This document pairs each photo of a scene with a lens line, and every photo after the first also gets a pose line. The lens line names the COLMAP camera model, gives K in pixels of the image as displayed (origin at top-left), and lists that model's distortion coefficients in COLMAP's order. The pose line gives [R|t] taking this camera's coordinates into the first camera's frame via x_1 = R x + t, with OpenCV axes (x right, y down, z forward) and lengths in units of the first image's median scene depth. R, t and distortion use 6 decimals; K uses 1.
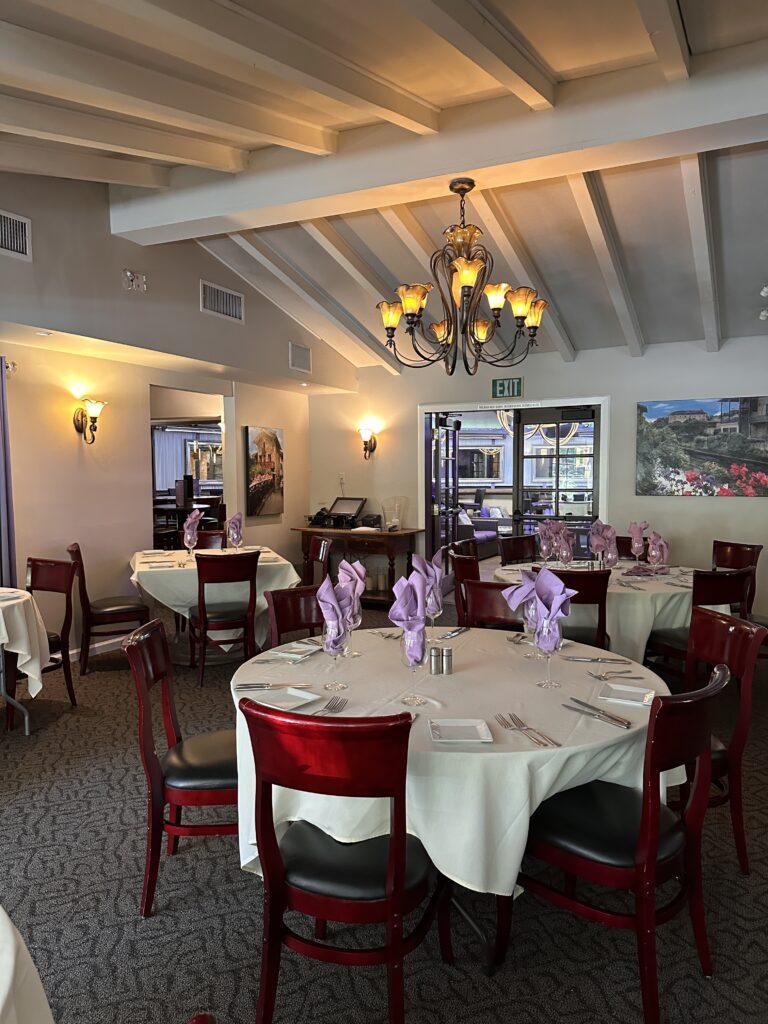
lens RADIAL K [[716.7, 0, 384.7], [0, 716.7, 514.3], [0, 0, 1]] dist [0.042932, -0.053024]
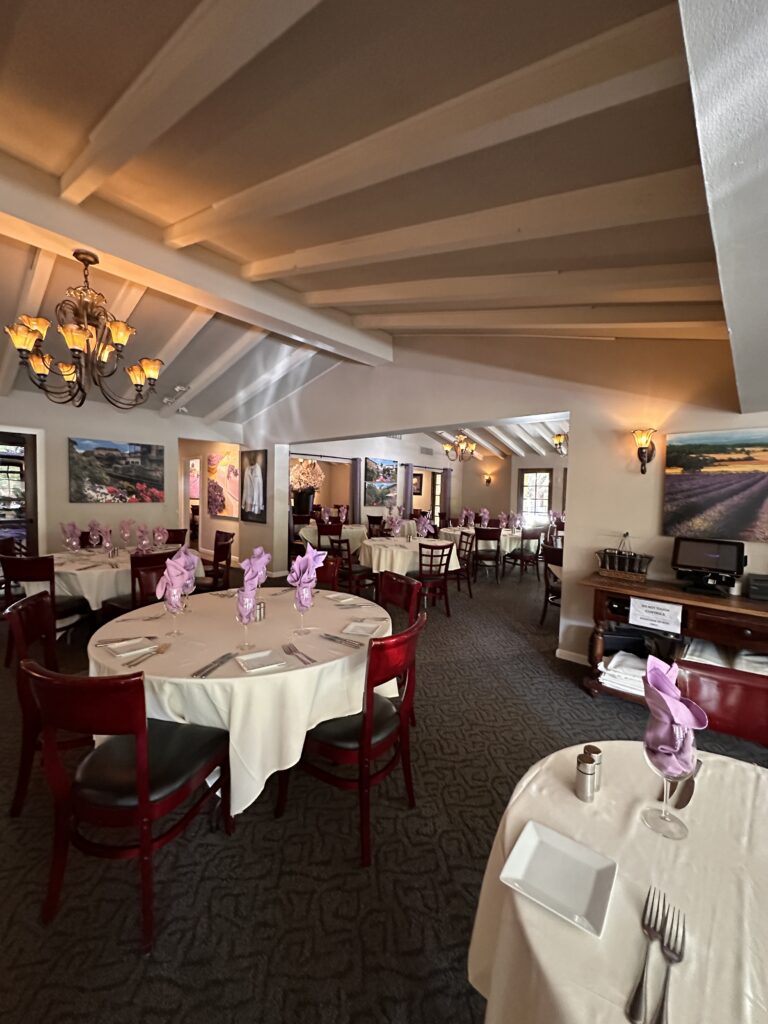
lens RADIAL K [[409.9, 0, 379.0], [0, 409.9, 514.5], [0, 0, 1]] dist [-0.008533, 0.000943]
pose [[0.293463, -0.044377, 0.954940, -0.256529], [0.038476, 0.998661, 0.034585, -0.007847], [-0.955196, 0.026592, 0.294777, 0.185053]]
